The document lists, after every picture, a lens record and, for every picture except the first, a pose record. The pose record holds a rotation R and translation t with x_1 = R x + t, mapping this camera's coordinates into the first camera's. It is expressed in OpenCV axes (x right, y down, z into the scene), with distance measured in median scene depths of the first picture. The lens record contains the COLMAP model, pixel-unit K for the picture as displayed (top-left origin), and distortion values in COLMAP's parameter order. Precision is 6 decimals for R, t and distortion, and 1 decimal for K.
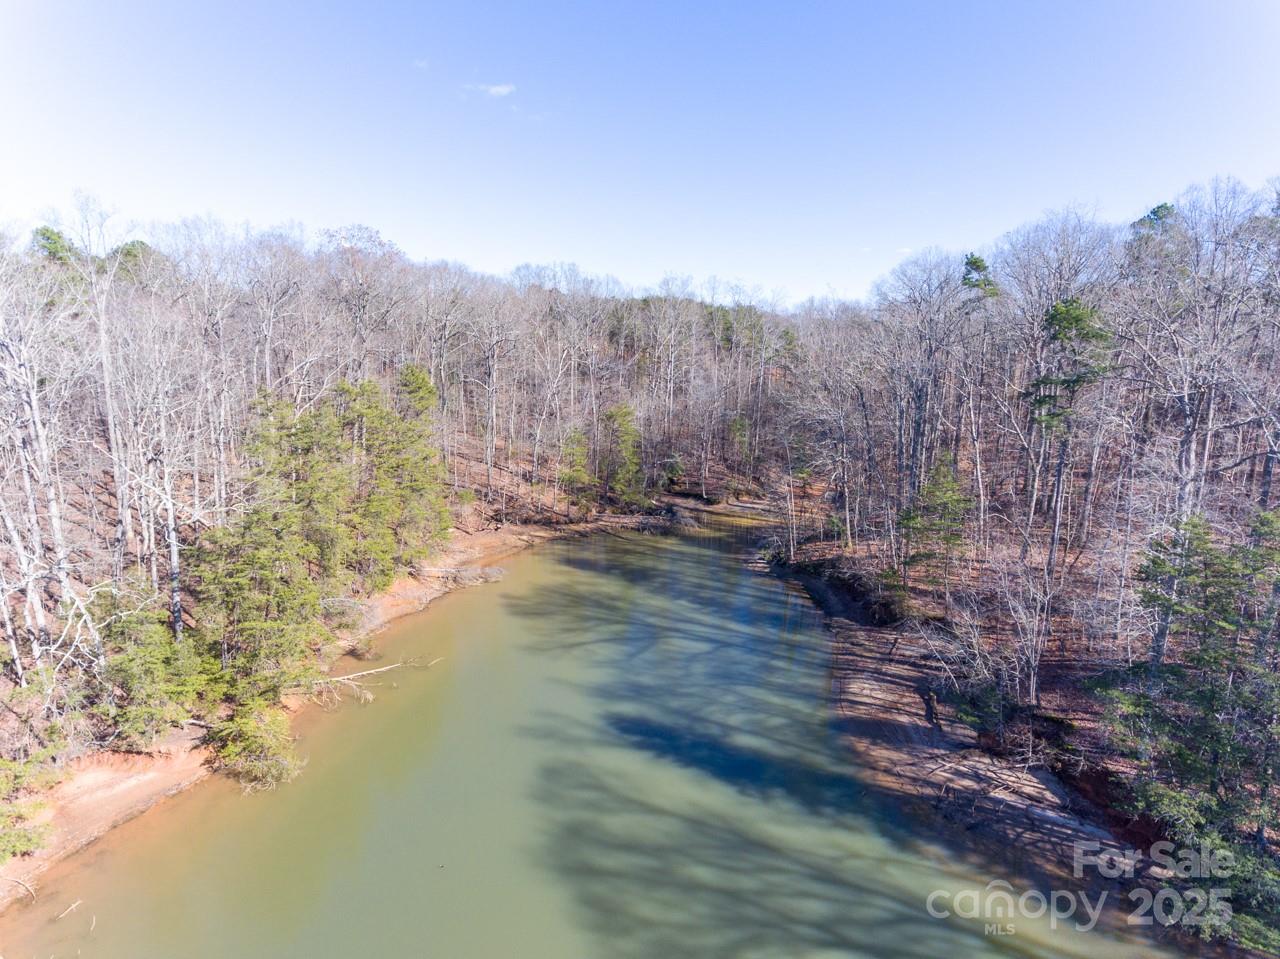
lens RADIAL K [[745.2, 0, 645.4], [0, 745.2, 470.0], [0, 0, 1]] dist [0.016347, 0.001923]
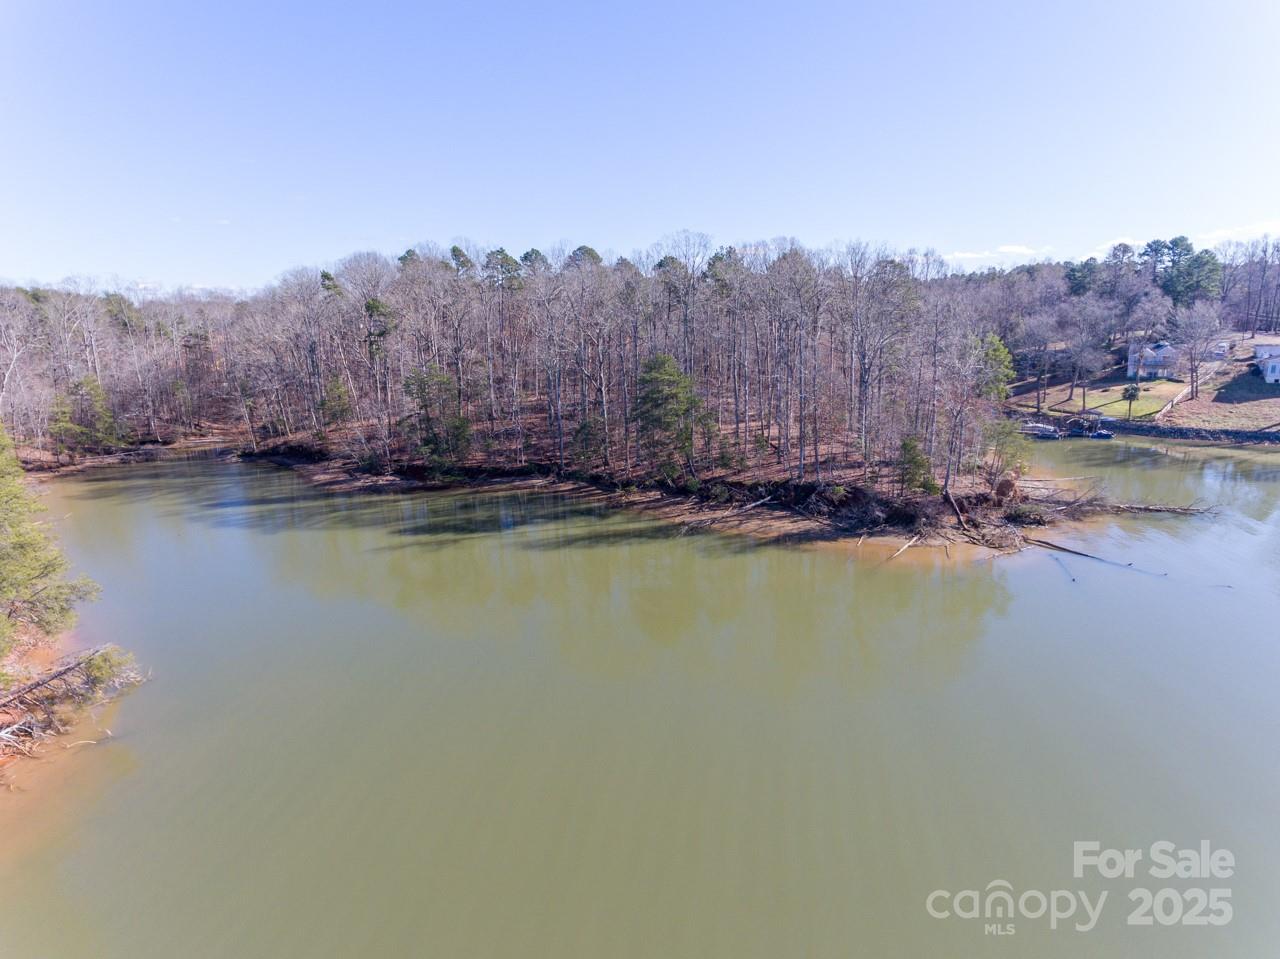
lens RADIAL K [[766.6, 0, 650.6], [0, 766.6, 462.5], [0, 0, 1]] dist [0.018413, -0.000075]
pose [[0.691012, -0.175206, 0.701288, -0.403316], [0.165577, 0.982751, 0.082374, 0.145659], [-0.703624, 0.059195, 0.708103, -0.846139]]
